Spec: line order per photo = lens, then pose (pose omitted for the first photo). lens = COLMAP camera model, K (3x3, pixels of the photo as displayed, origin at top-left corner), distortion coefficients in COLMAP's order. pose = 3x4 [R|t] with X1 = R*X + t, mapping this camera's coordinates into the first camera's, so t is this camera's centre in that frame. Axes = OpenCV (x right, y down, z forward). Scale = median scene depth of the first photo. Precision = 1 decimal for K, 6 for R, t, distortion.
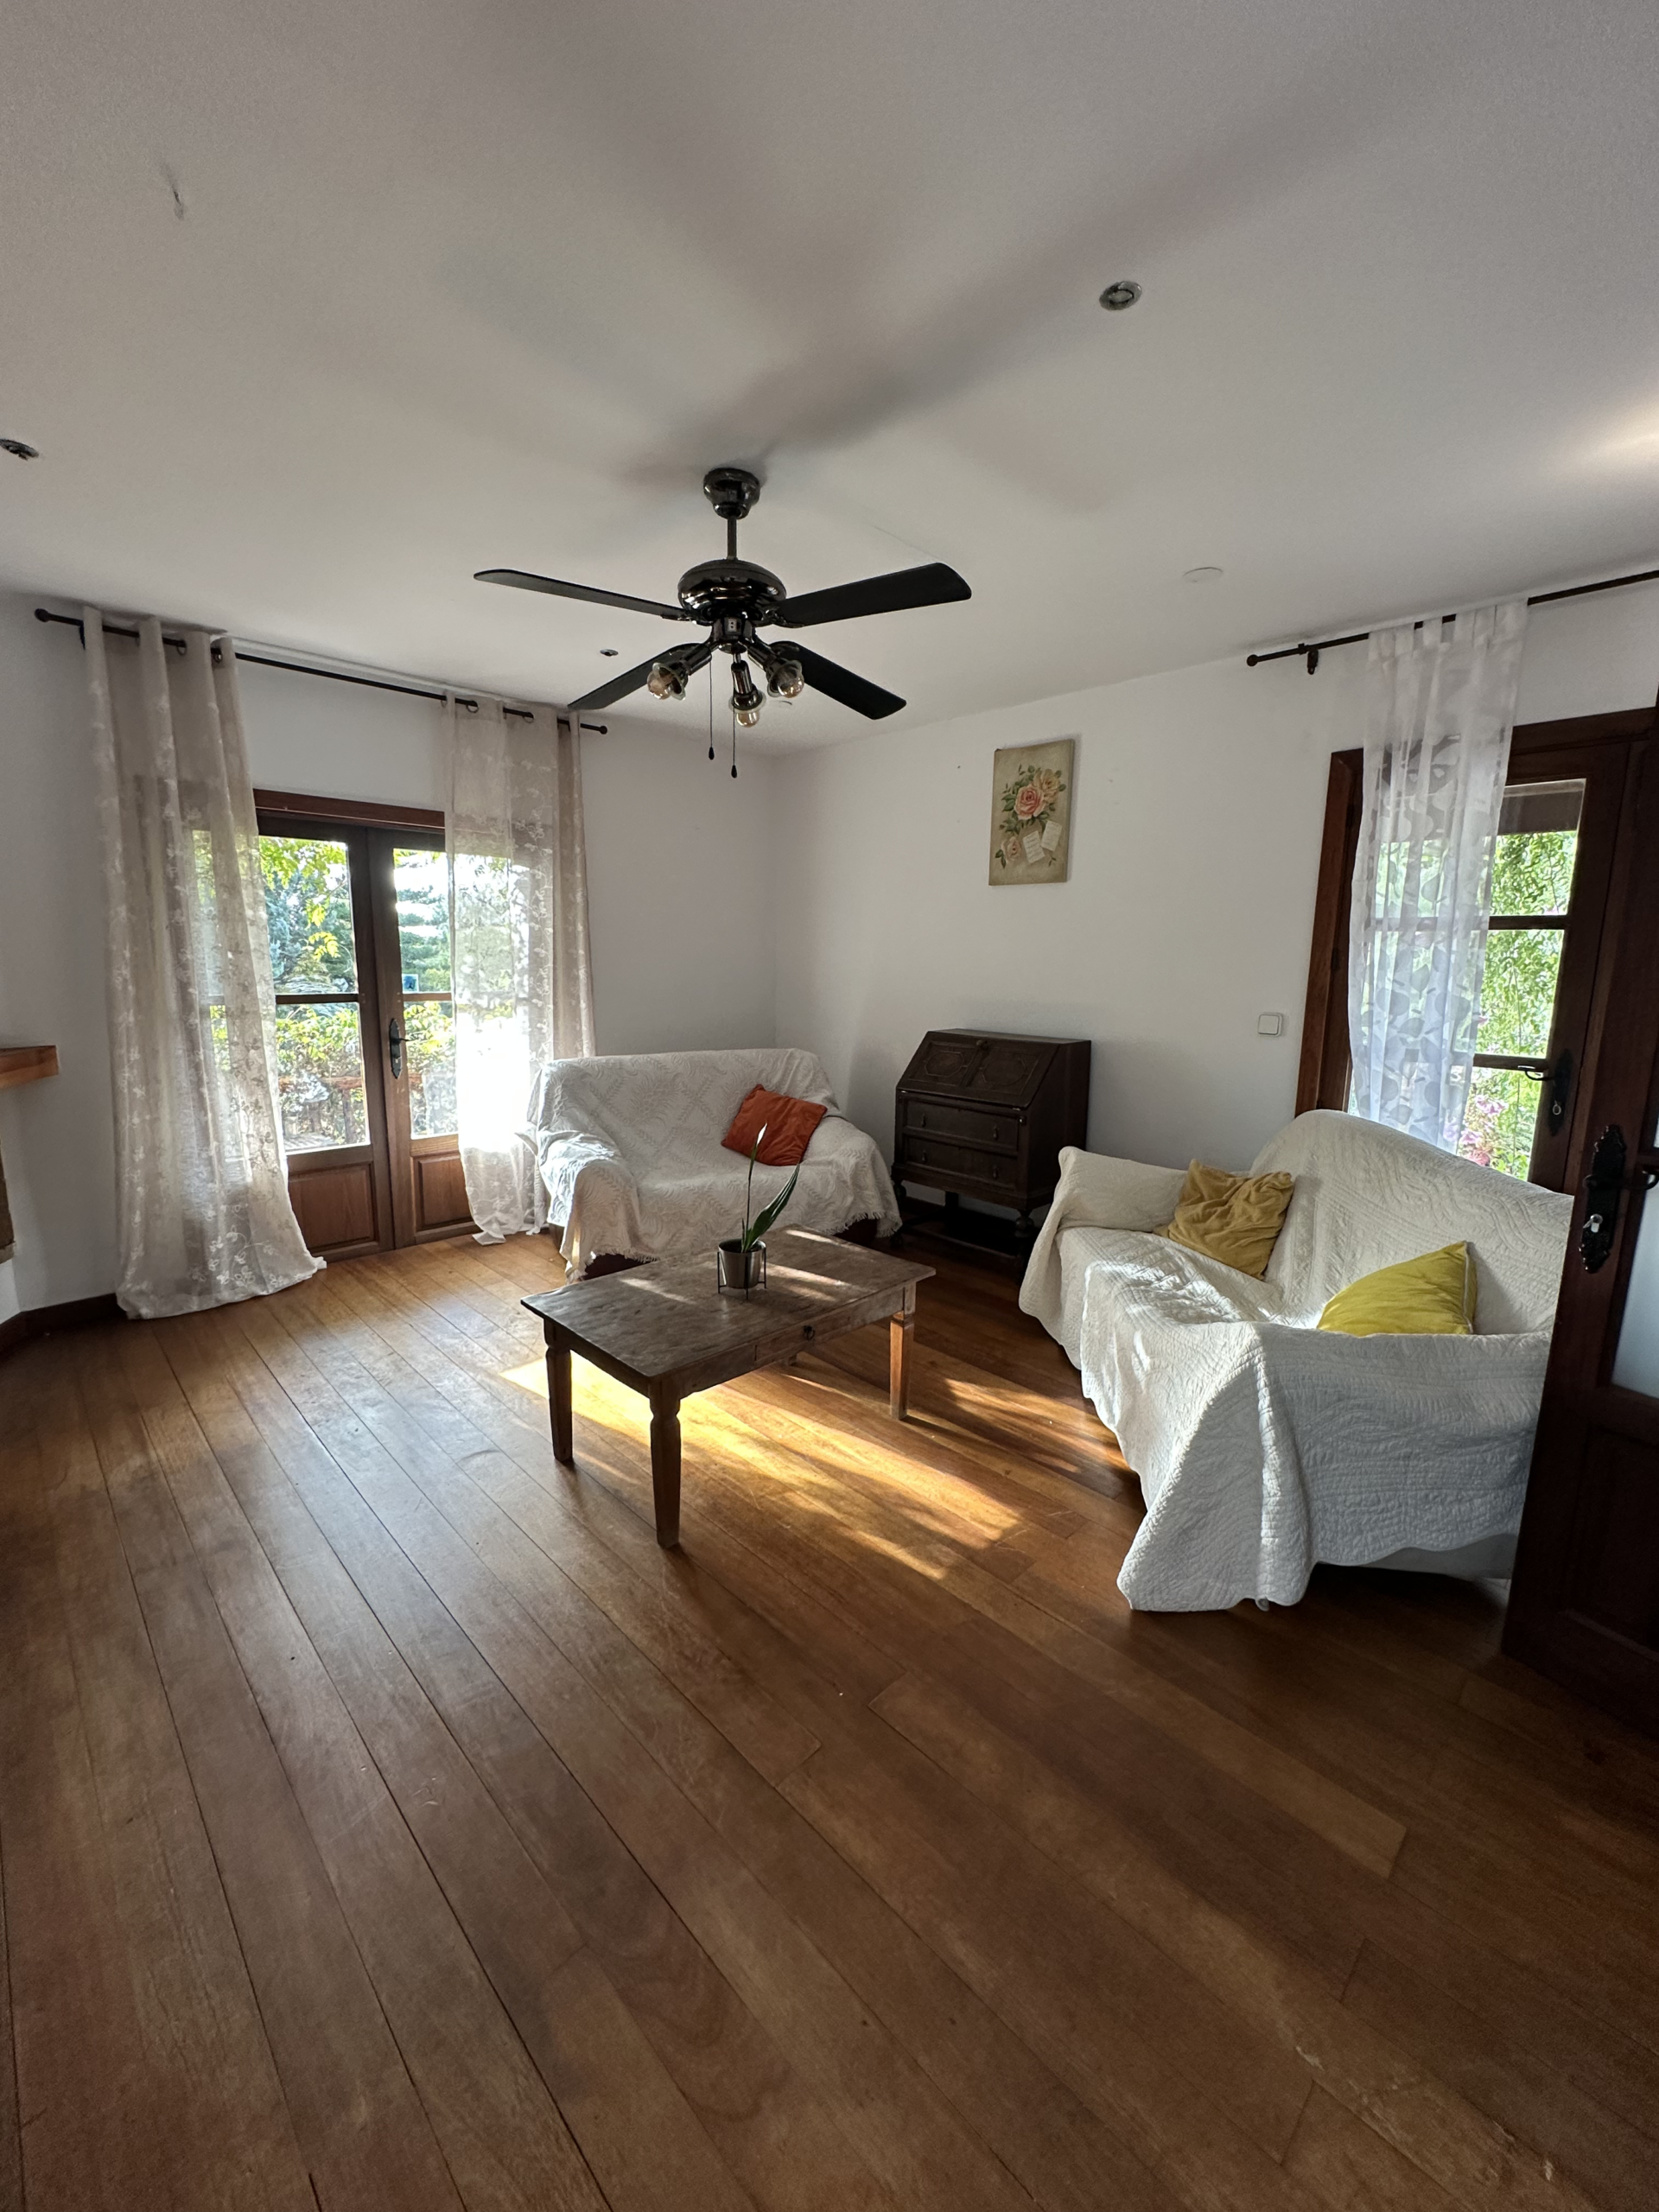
lens RADIAL K [[882.7, 0, 829.6], [0, 882.7, 1102.9], [0, 0, 1]] dist [-0.003295, 0.000695]
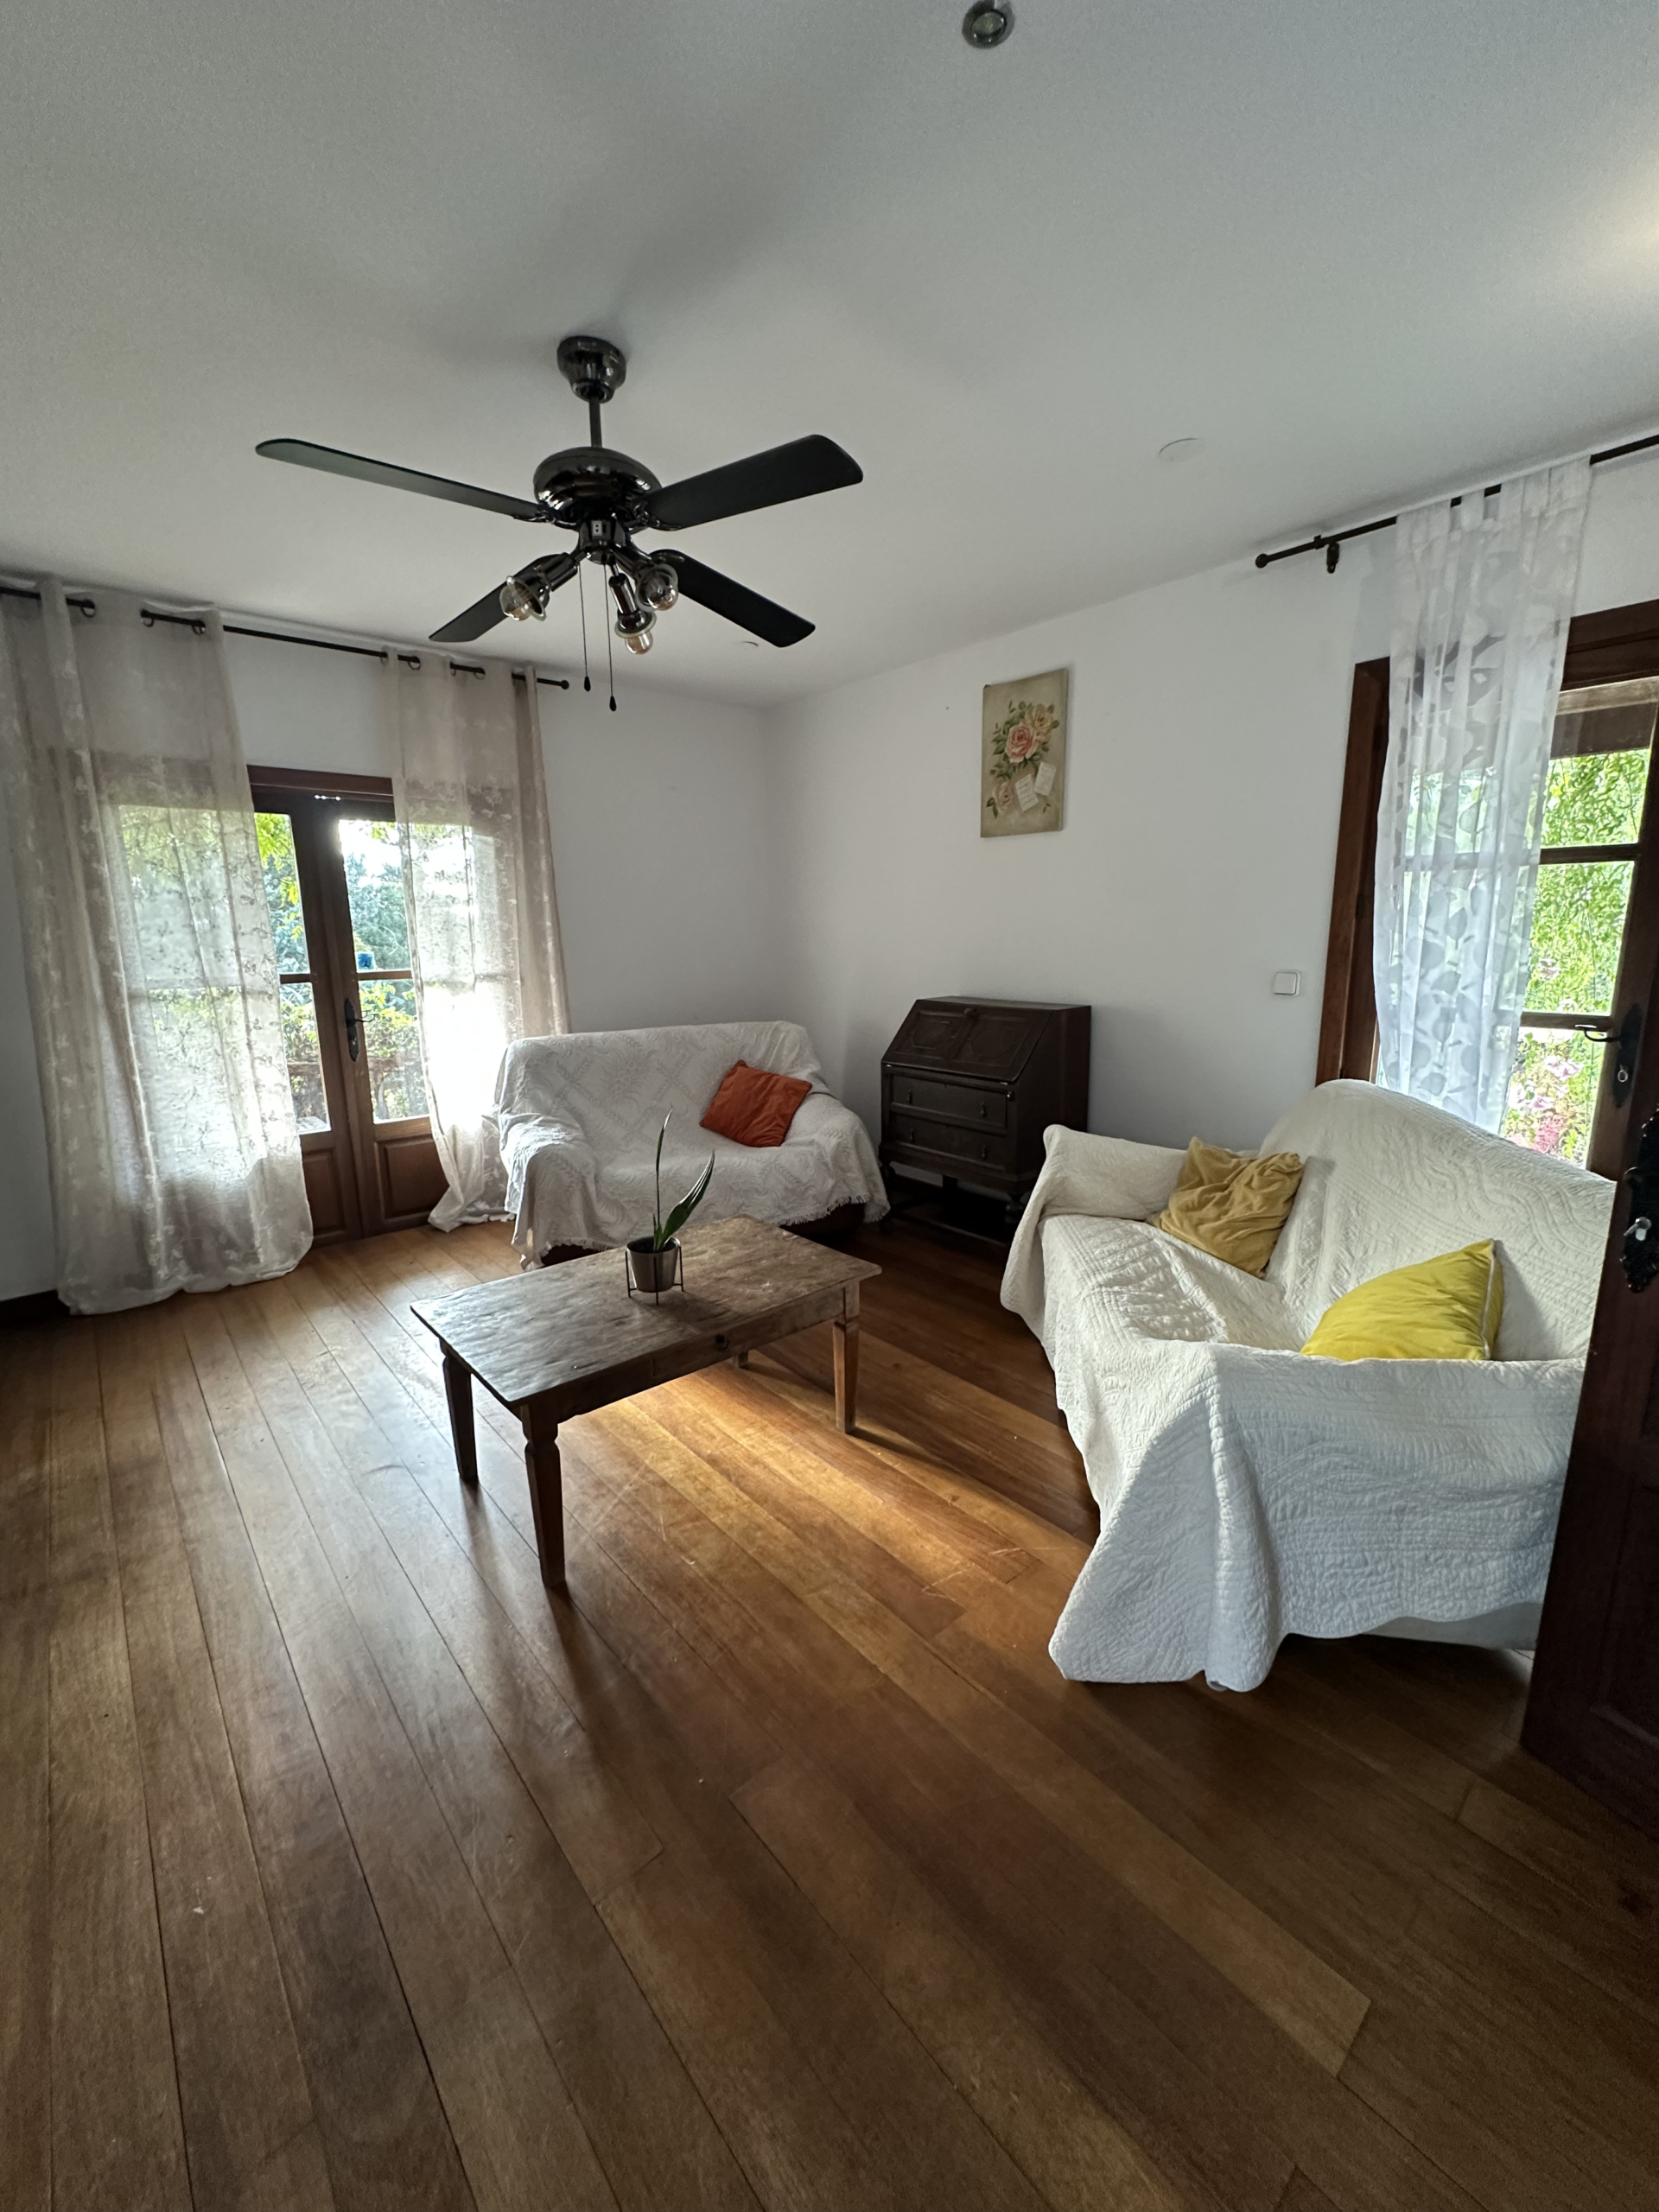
lens RADIAL K [[882.7, 0, 829.4], [0, 882.7, 1103.0], [0, 0, 1]] dist [-0.003295, 0.000695]
pose [[0.997796, -0.014788, -0.064687, 0.120342], [0.016853, 0.999362, 0.031503, -0.005746], [0.064180, -0.032523, 0.997408, 0.107224]]
